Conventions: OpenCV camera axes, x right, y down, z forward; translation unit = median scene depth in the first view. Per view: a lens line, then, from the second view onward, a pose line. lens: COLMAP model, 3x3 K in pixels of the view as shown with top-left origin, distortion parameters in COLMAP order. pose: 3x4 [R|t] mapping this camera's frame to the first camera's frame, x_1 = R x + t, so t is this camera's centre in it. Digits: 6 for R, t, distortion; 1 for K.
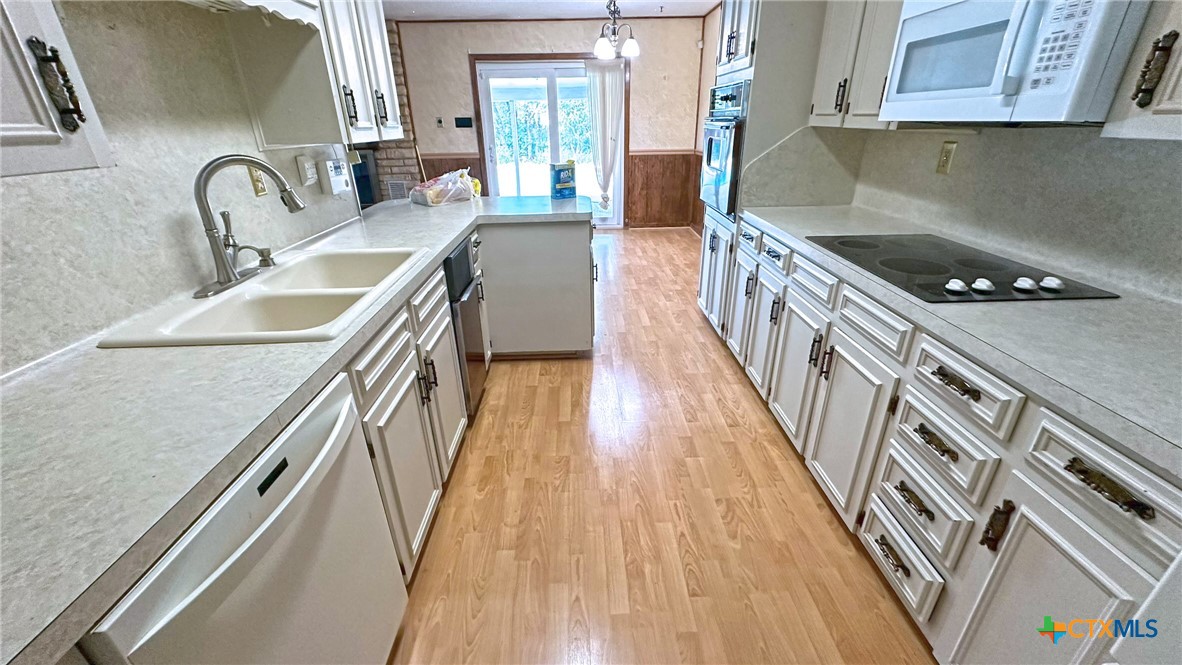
lens RADIAL K [[471.8, 0, 591.6], [0, 471.8, 333.2], [0, 0, 1]] dist [-0.003723, 0.001549]
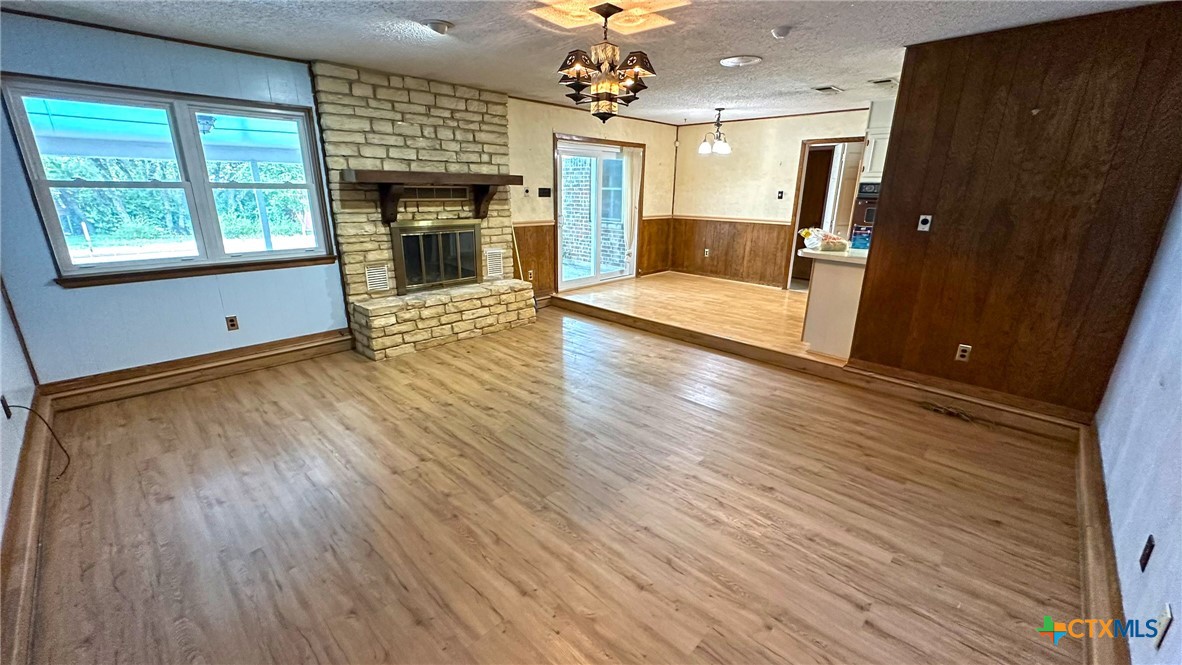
lens RADIAL K [[471.8, 0, 589.8], [0, 471.8, 331.9], [0, 0, 1]] dist [-0.003723, 0.001549]
pose [[0.715633, -0.178998, 0.675152, -0.955949], [0.264720, 0.964001, -0.025014, -0.093814], [-0.646370, 0.196627, 0.737255, 0.219133]]
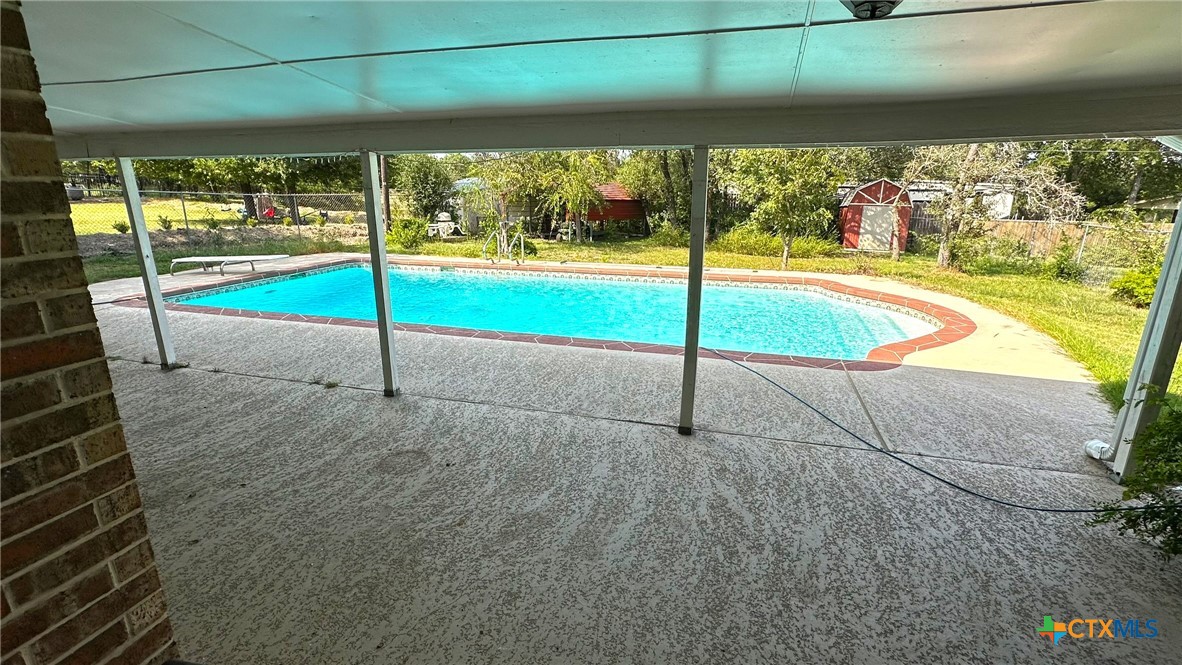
lens RADIAL K [[540.3, 0, 587.1], [0, 540.3, 335.6], [0, 0, 1]] dist [-0.000835, -0.000650]
pose [[0.946694, 0.106793, -0.303916, -0.183641], [-0.151885, 0.979975, -0.128766, -0.478534], [0.284079, 0.168062, 0.943957, 1.013300]]
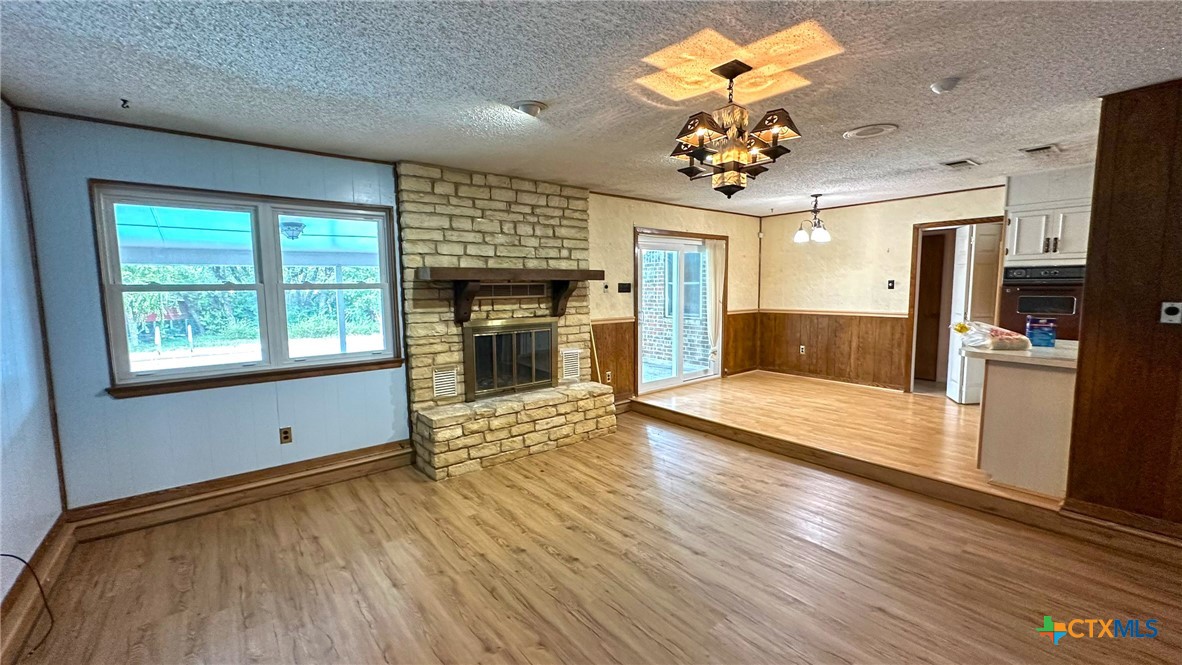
lens RADIAL K [[471.8, 0, 590.3], [0, 471.8, 333.1], [0, 0, 1]] dist [-0.003723, 0.001549]
pose [[0.794920, -0.052201, 0.604465, -0.911840], [0.247732, 0.937381, -0.244837, -0.137894], [-0.553834, 0.344371, 0.758075, 0.331208]]
